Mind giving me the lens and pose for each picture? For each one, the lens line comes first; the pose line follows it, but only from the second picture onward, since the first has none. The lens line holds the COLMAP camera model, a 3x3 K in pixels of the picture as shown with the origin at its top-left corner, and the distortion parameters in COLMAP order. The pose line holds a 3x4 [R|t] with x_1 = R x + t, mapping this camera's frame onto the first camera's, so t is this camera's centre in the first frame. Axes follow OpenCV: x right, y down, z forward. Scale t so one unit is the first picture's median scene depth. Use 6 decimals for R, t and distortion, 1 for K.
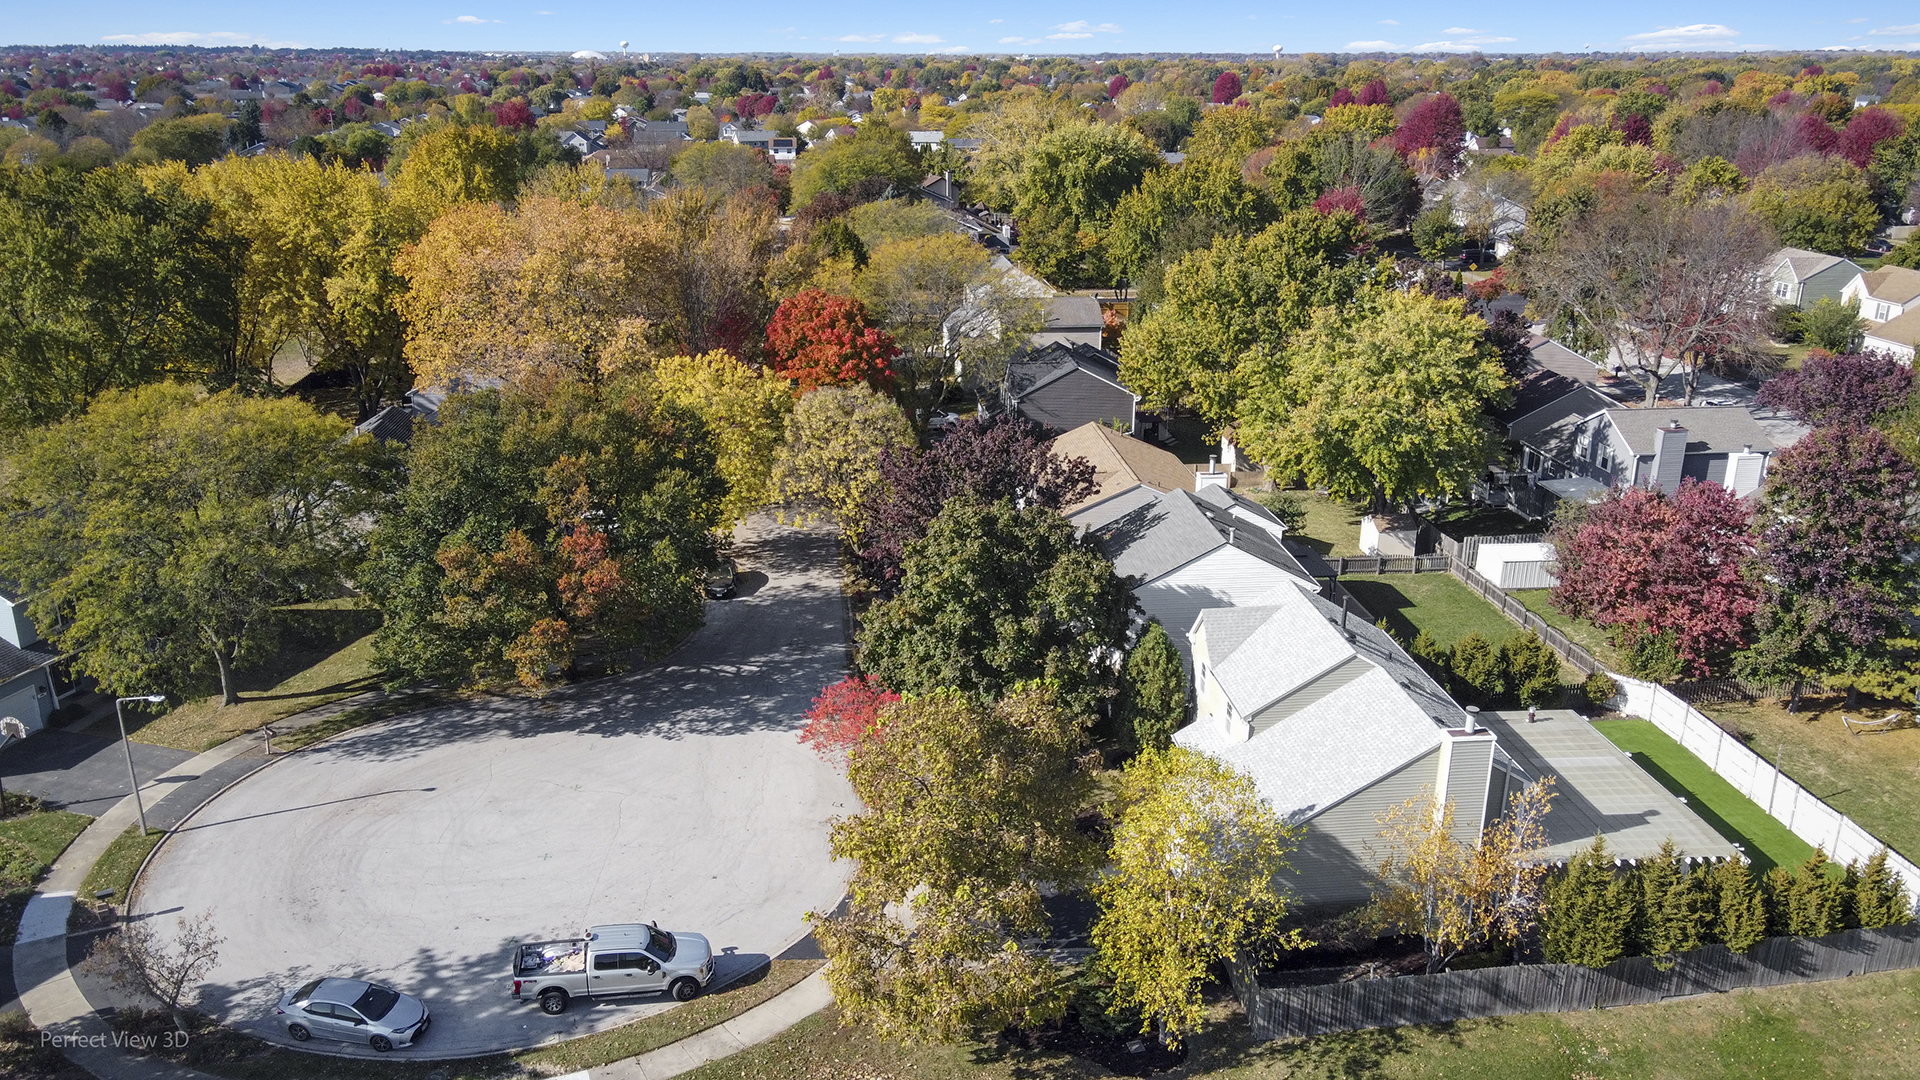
lens RADIAL K [[1431.6, 0, 962.6], [0, 1431.6, 539.1], [0, 0, 1]] dist [-0.004807, 0.030152]
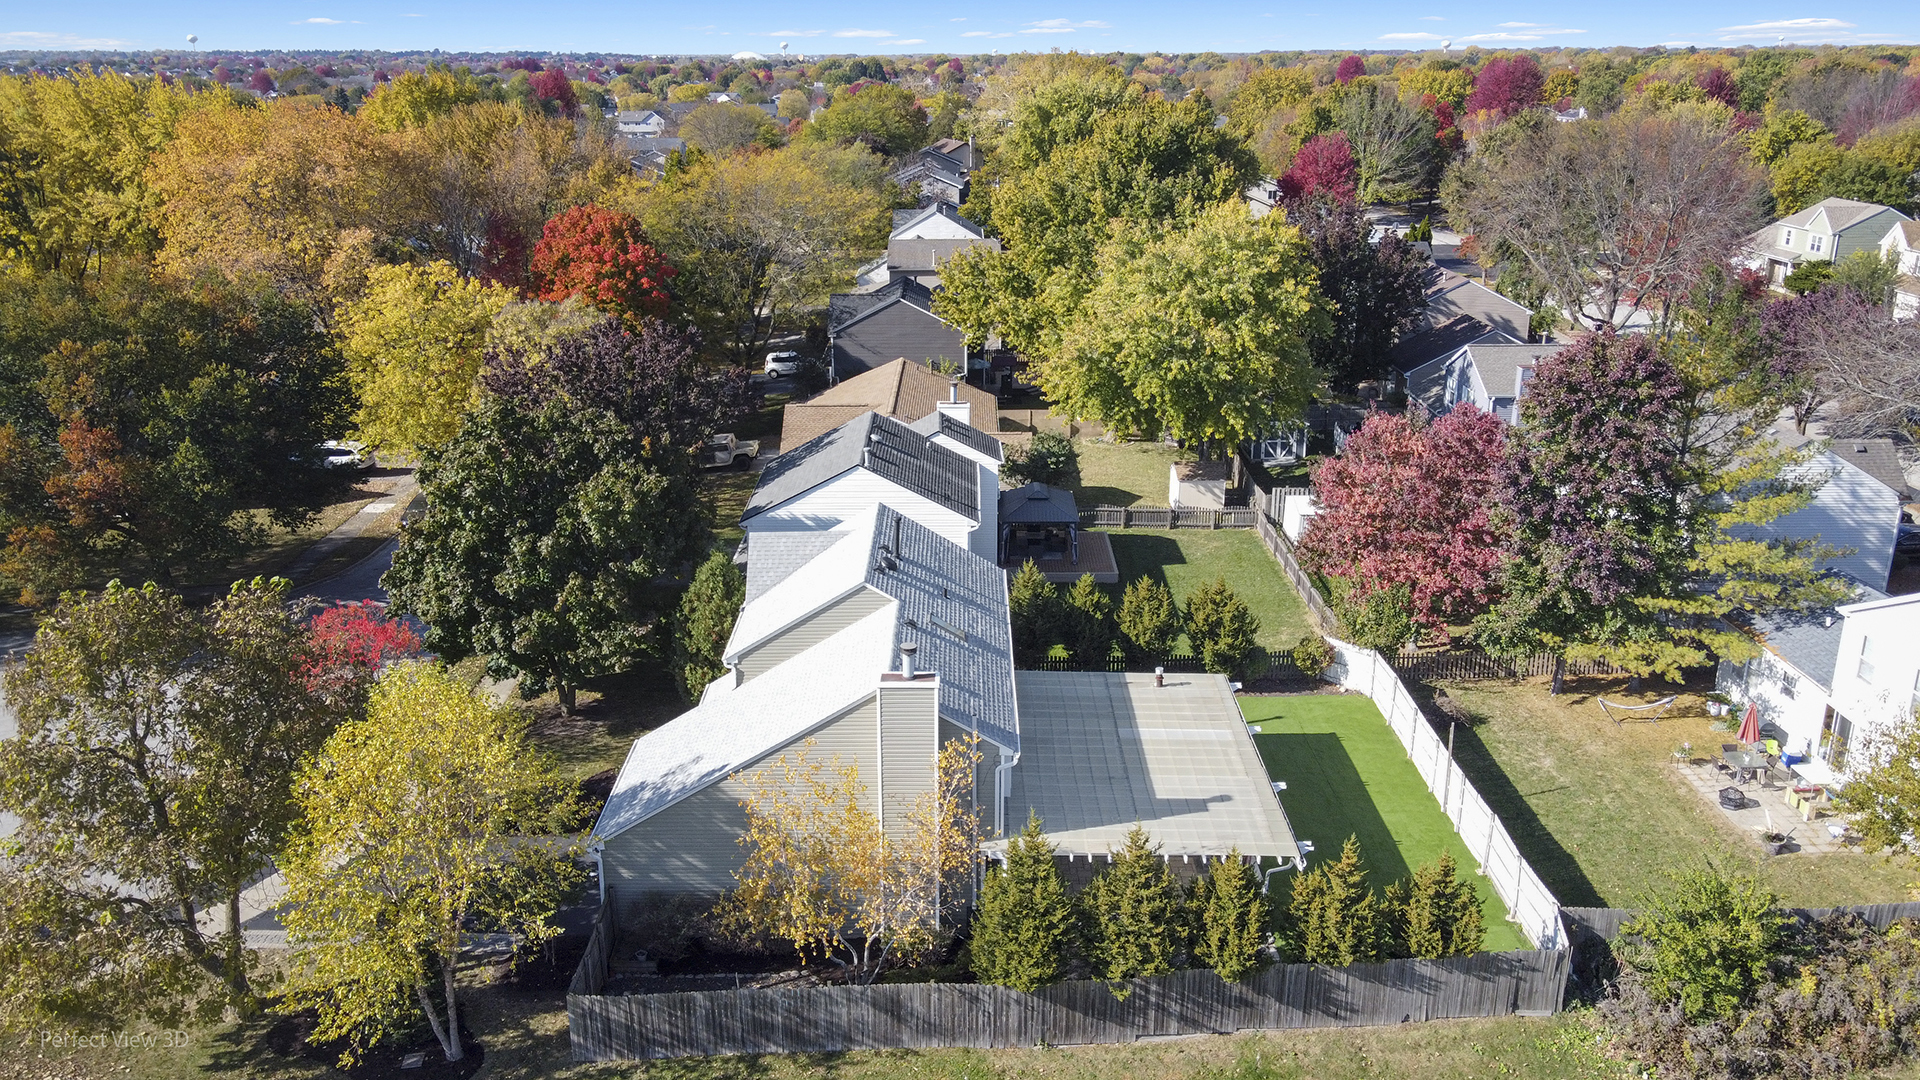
lens RADIAL K [[1431.6, 0, 959.0], [0, 1431.6, 546.2], [0, 0, 1]] dist [-0.004807, 0.030152]
pose [[0.994614, 0.027820, -0.099841, 0.337946], [-0.027282, 0.999605, 0.006753, 0.044056], [0.099990, -0.003993, 0.994980, 0.179261]]
